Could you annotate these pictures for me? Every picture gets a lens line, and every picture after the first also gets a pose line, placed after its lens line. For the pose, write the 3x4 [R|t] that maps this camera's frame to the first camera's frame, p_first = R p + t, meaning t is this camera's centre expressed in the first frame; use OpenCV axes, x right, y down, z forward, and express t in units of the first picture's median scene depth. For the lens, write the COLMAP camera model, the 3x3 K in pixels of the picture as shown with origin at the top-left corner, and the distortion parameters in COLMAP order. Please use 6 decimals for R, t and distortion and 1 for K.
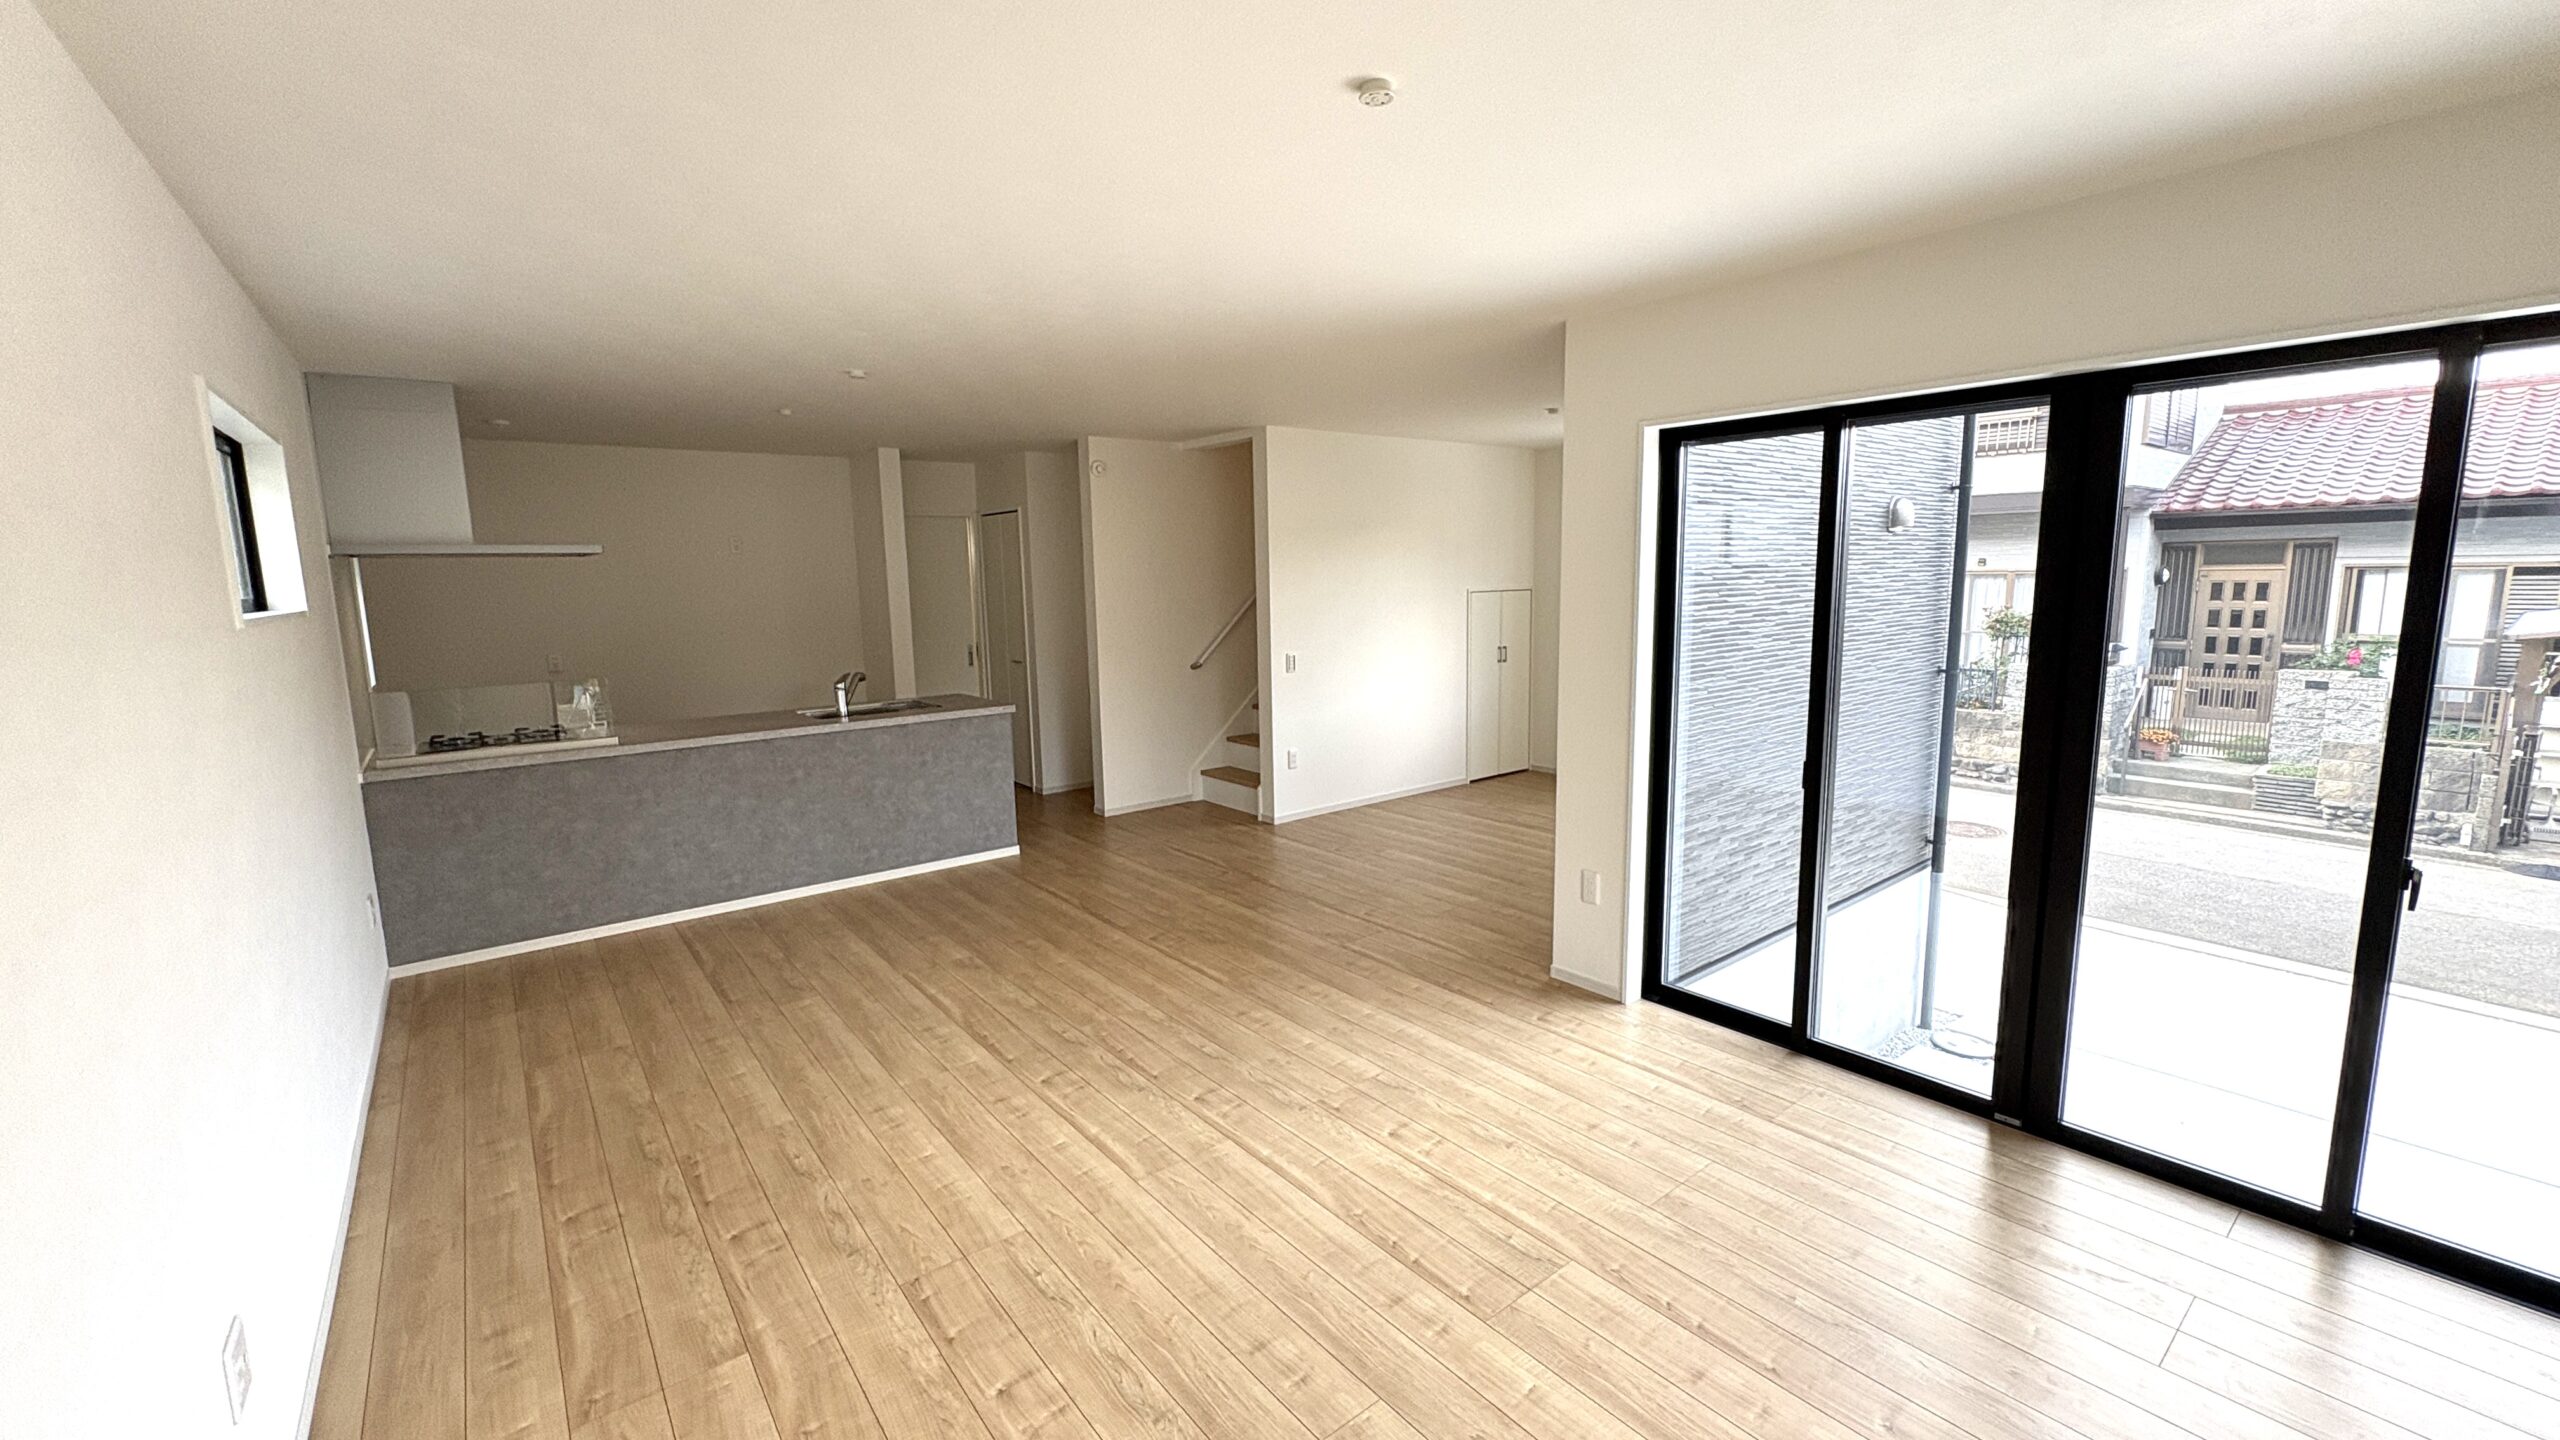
lens RADIAL K [[1016.2, 0, 1290.2], [0, 1016.2, 714.6], [0, 0, 1]] dist [-0.001261, -0.001379]
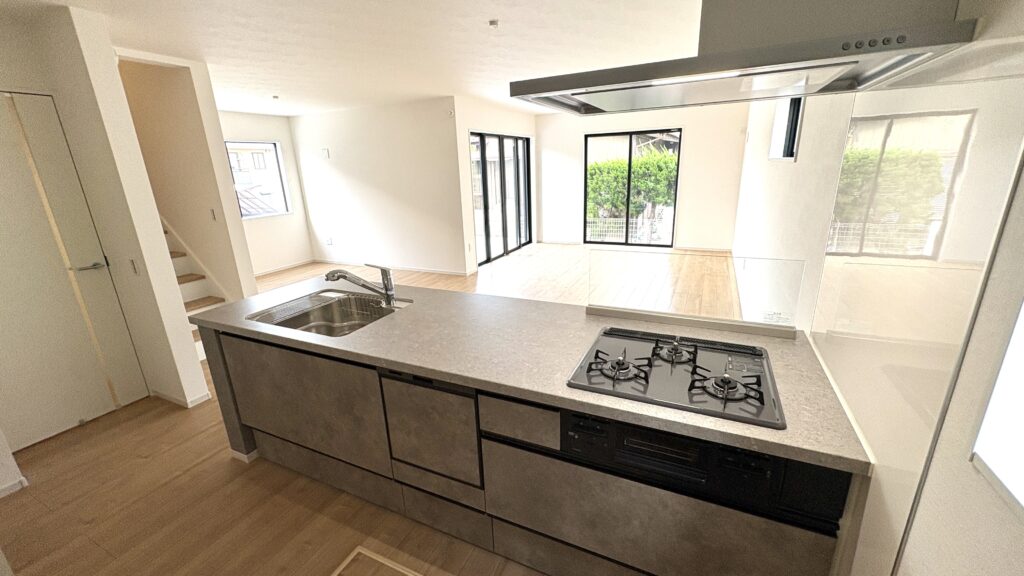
lens RADIAL K [[406.5, 0, 511.5], [0, 406.5, 286.0], [0, 0, 1]] dist [-0.001261, -0.001379]
pose [[-0.428455, -0.222619, 0.875710, -1.288816], [0.171873, 0.931399, 0.320867, -0.184436], [-0.887066, 0.287988, -0.360800, 1.581583]]
